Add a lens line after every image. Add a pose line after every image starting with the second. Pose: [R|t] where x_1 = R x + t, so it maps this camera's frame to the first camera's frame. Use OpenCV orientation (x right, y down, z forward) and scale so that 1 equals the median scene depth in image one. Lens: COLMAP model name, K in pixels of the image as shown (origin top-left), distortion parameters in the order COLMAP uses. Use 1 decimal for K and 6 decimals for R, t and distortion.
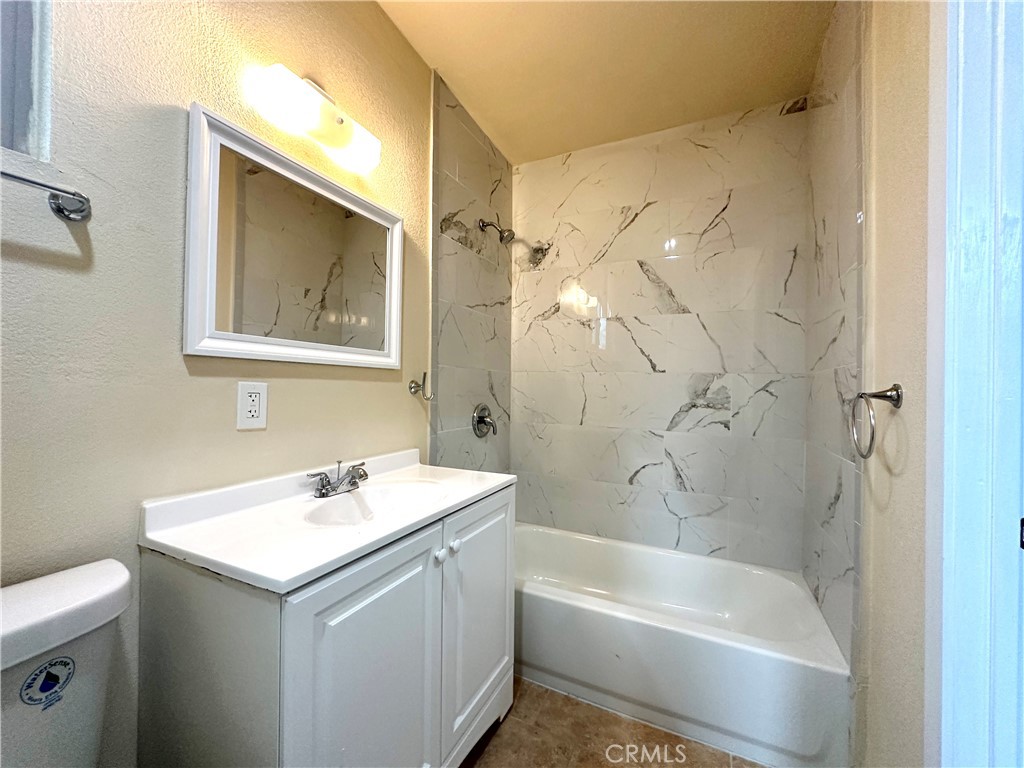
lens RADIAL K [[409.3, 0, 512.6], [0, 409.3, 383.3], [0, 0, 1]] dist [-0.001386, 0.000298]
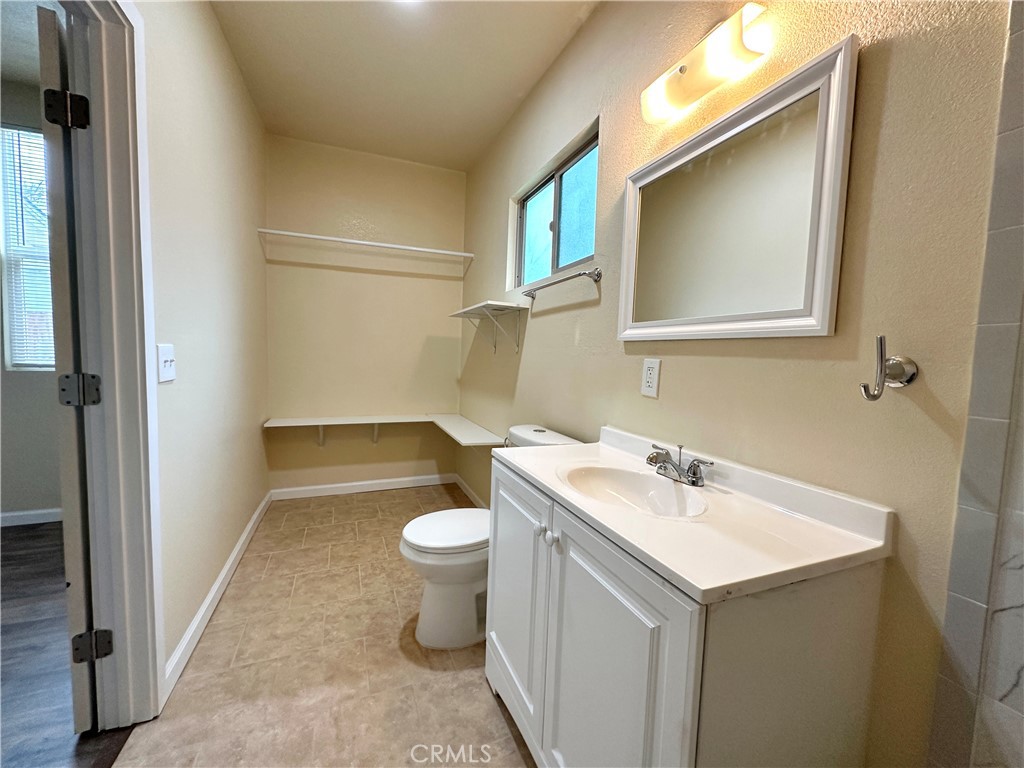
lens RADIAL K [[409.3, 0, 511.6], [0, 409.3, 385.0], [0, 0, 1]] dist [-0.001386, 0.000298]
pose [[-0.670743, 0.020122, -0.741416, 0.571313], [-0.033590, 0.997782, 0.057468, 0.019021], [0.740928, 0.063450, -0.668580, 1.508360]]
